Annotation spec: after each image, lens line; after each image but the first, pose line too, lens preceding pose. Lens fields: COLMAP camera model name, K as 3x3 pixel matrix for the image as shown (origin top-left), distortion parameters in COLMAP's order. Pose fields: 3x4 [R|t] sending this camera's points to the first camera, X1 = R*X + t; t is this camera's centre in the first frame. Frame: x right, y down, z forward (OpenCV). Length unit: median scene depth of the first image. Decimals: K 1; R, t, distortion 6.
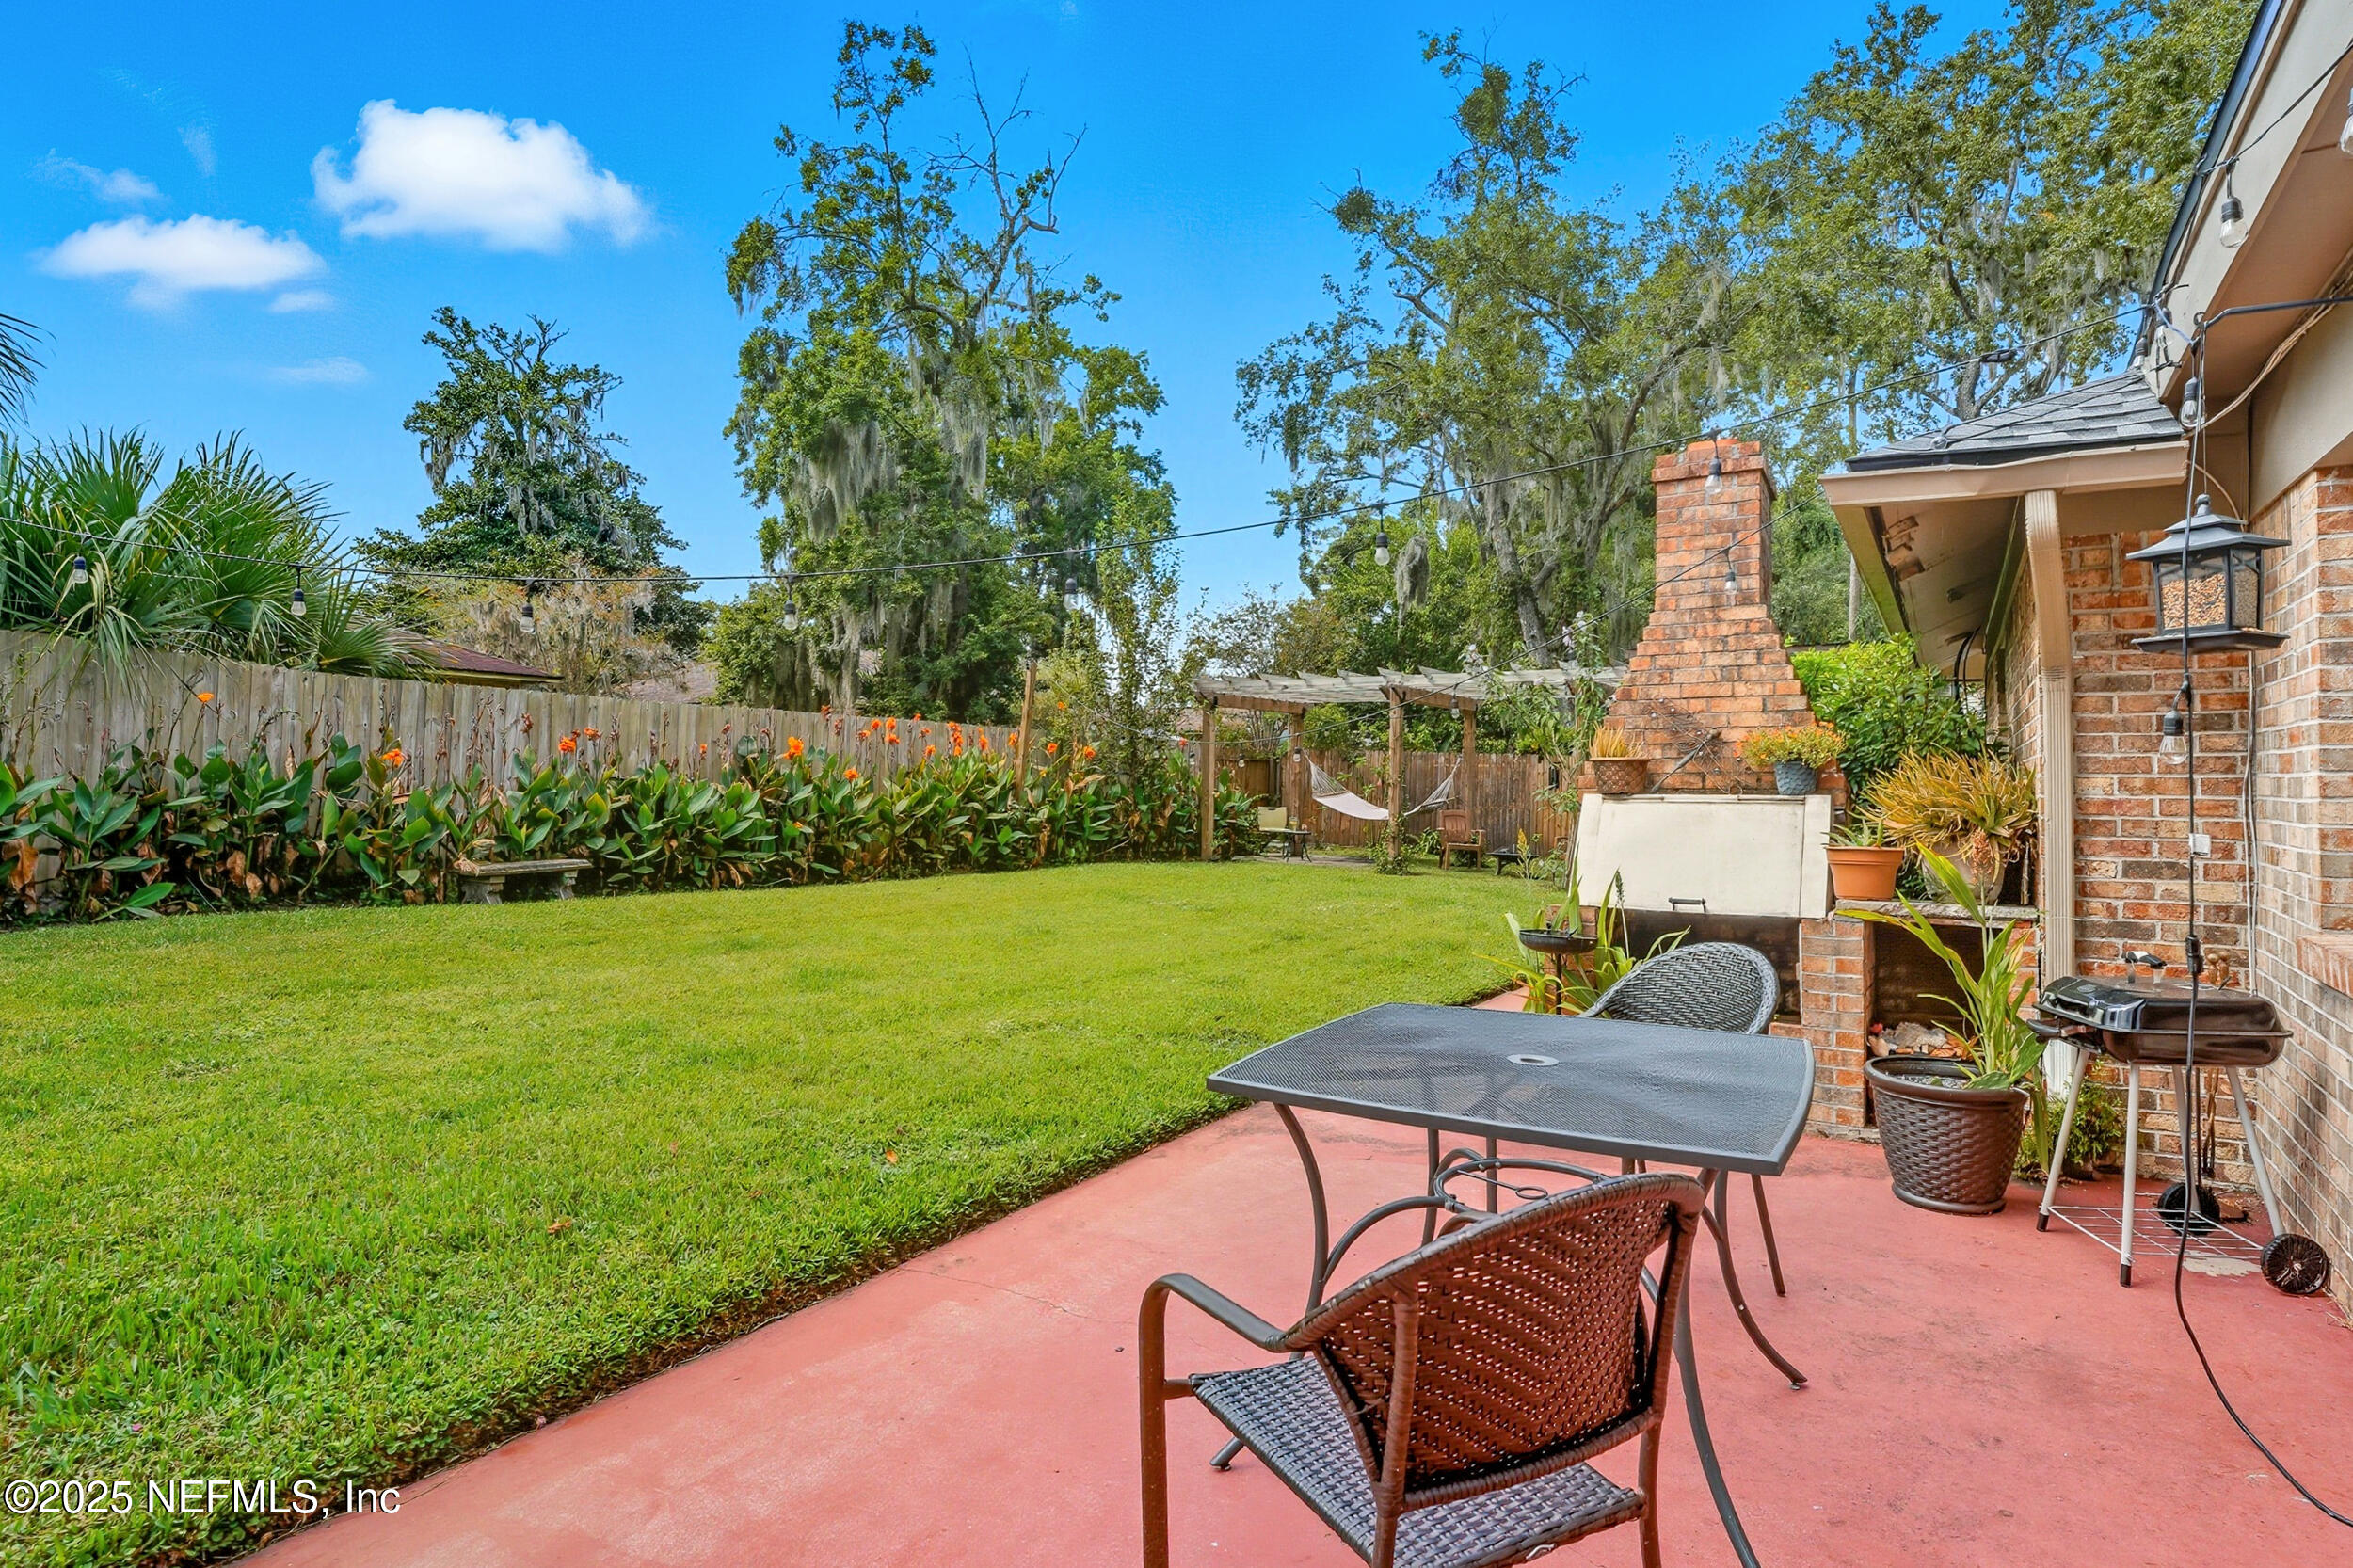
lens RADIAL K [[1211.3, 0, 1224.5], [0, 1211.3, 790.9], [0, 0, 1]] dist [-0.002251, -0.000683]
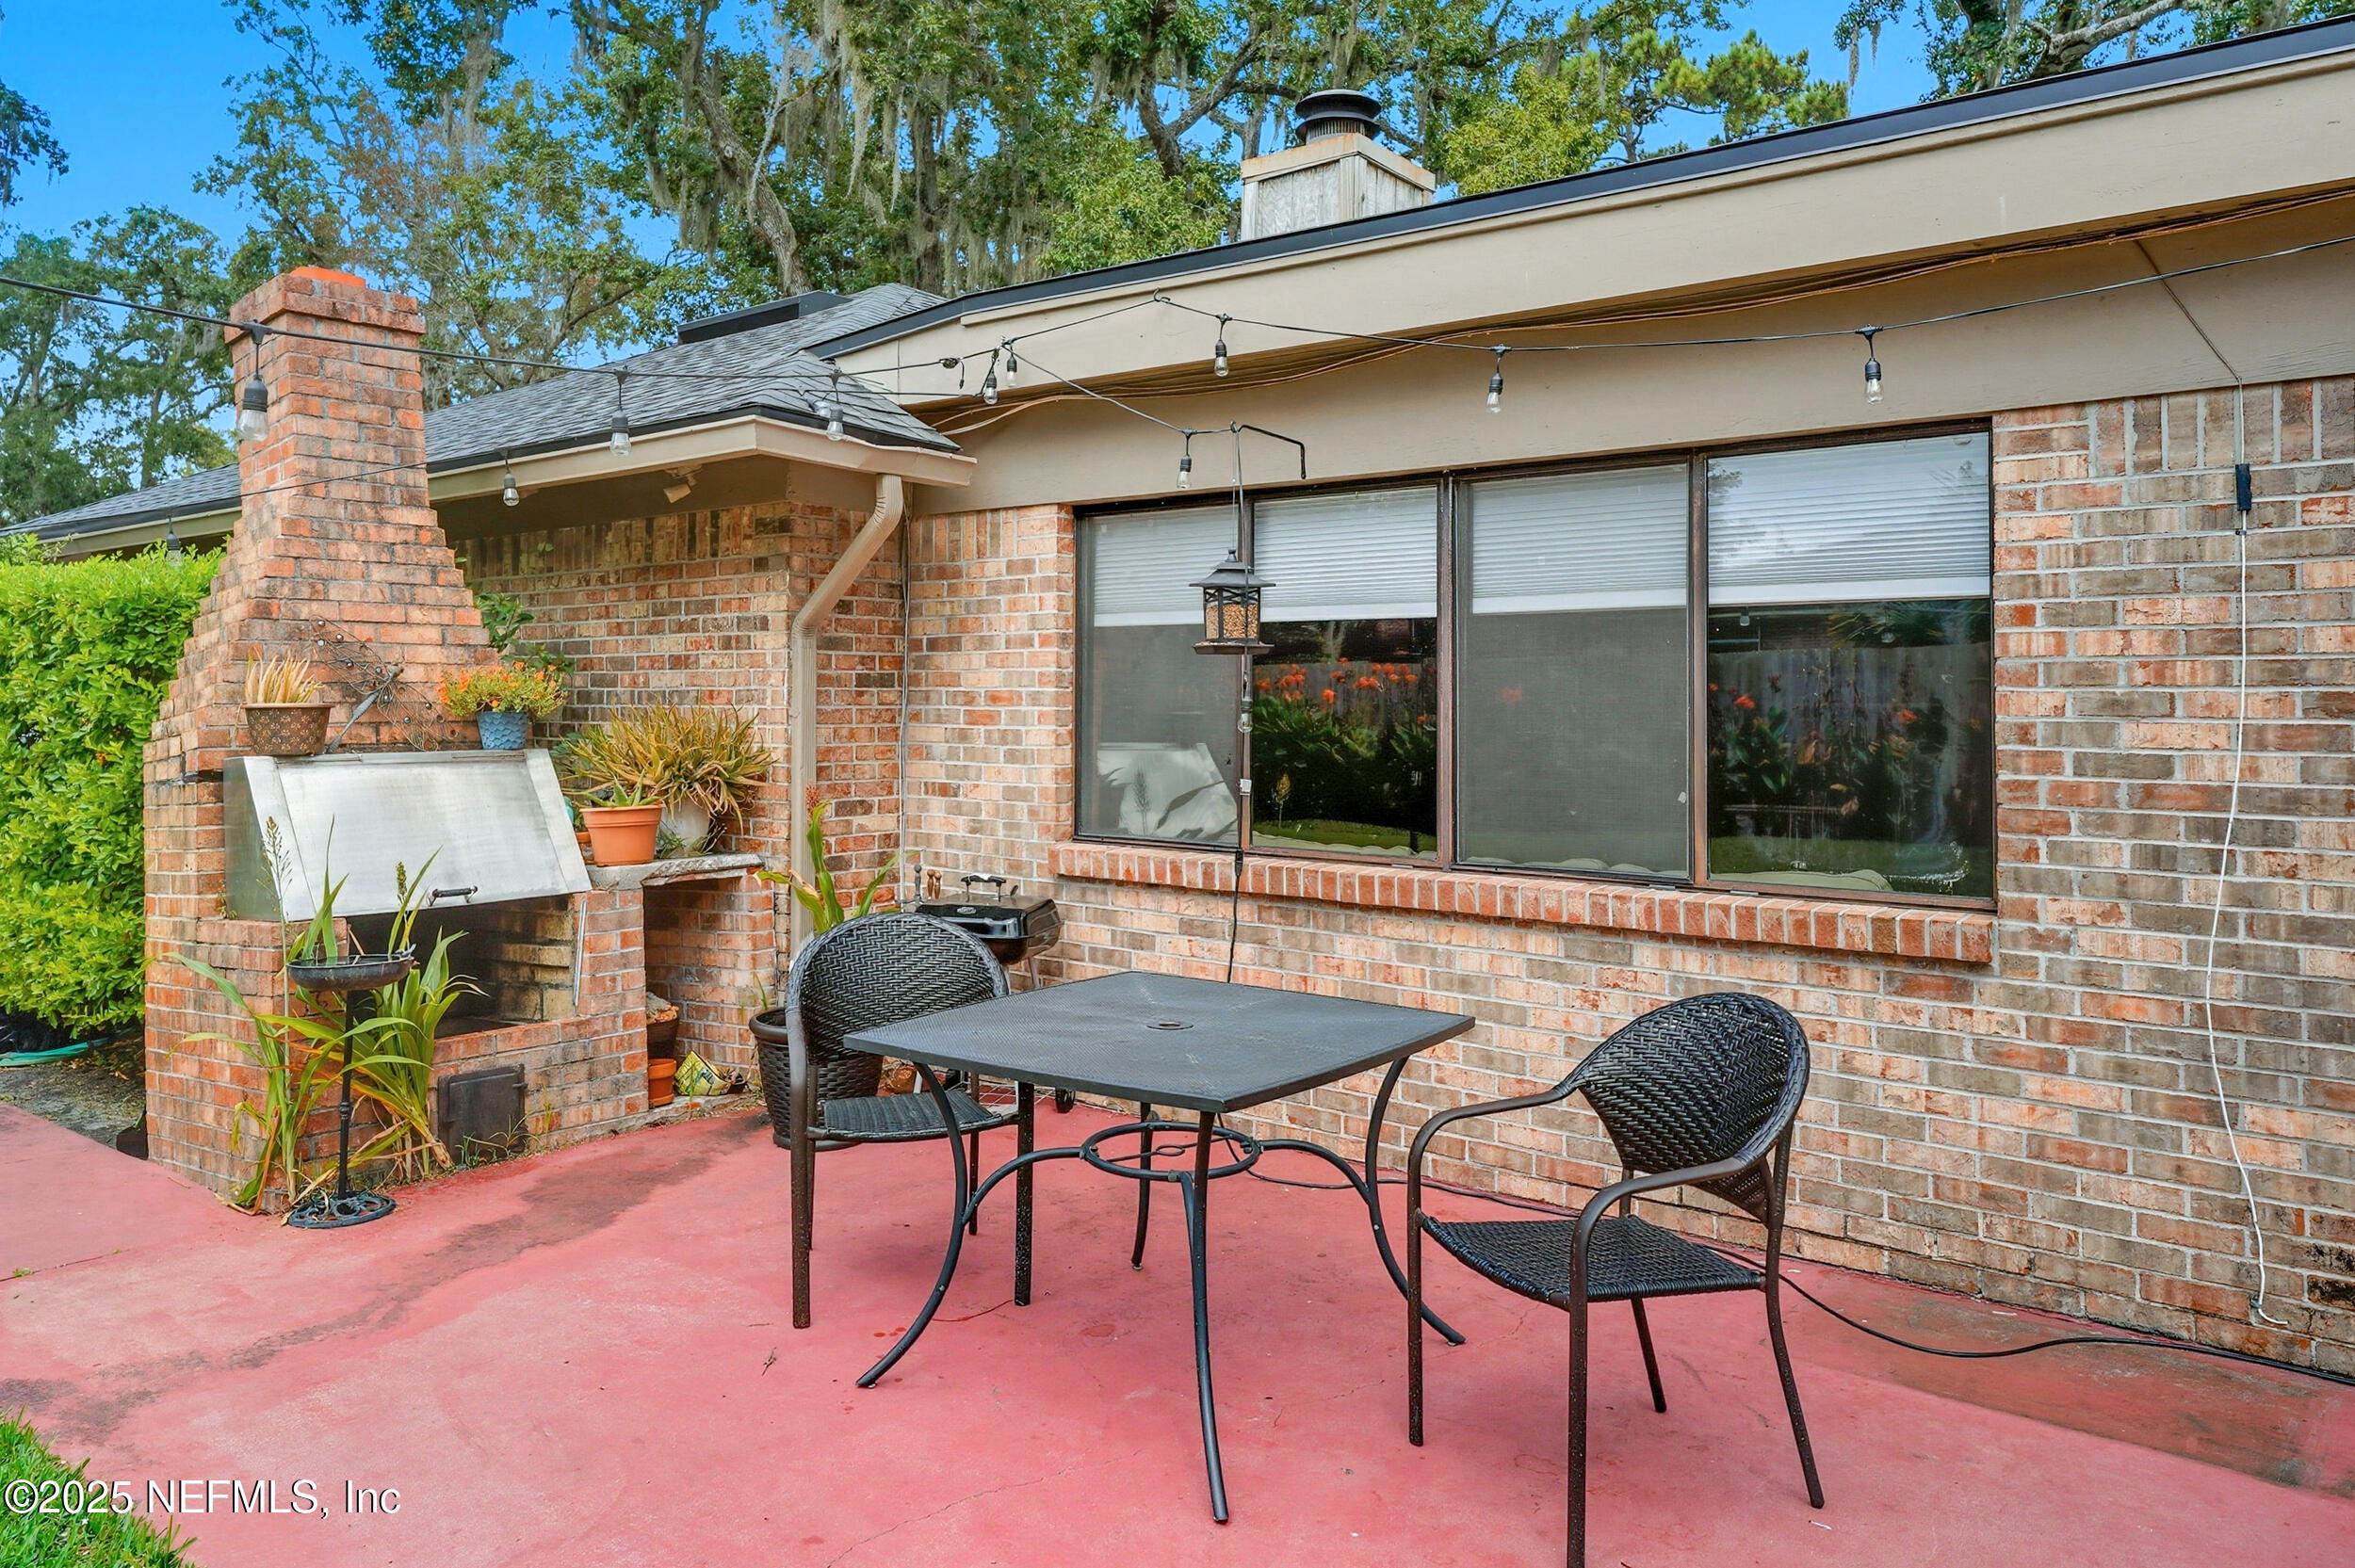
lens RADIAL K [[1580.2, 0, 1178.2], [0, 1580.2, 722.8], [0, 0, 1]] dist [0.001606, 0.000755]
pose [[0.116490, -0.013786, 0.993096, -0.524739], [0.006050, 0.999895, 0.013171, -0.025089], [-0.993173, 0.004474, 0.116561, 0.396356]]
